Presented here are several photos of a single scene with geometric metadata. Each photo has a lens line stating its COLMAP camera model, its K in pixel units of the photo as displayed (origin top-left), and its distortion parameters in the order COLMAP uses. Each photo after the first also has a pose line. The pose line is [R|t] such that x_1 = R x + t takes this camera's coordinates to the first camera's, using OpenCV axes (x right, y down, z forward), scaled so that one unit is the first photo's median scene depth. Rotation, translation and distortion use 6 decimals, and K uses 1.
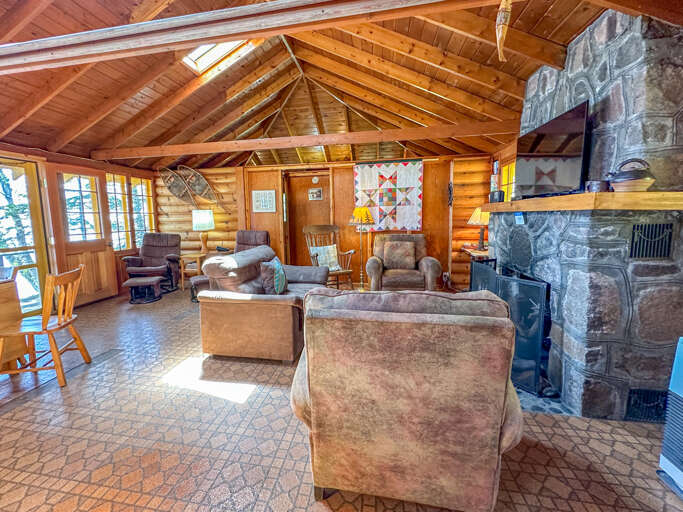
lens RADIAL K [[295.6, 0, 326.4], [0, 295.6, 248.8], [0, 0, 1]] dist [-0.007862, 0.000452]
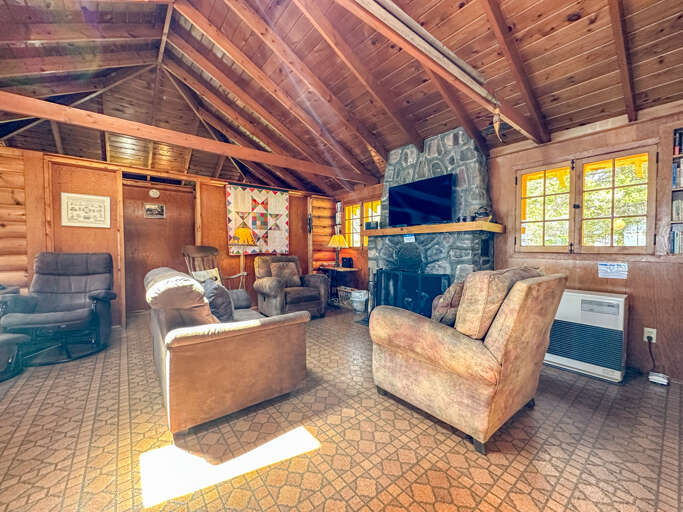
lens RADIAL K [[273.6, 0, 341.8], [0, 273.6, 255.1], [0, 0, 1]] dist [-0.001711, 0.001027]
pose [[0.651789, -0.000537, 0.758400, -0.335225], [0.073548, 0.995331, -0.062504, 0.024304], [-0.754825, 0.096519, 0.648786, 0.176817]]
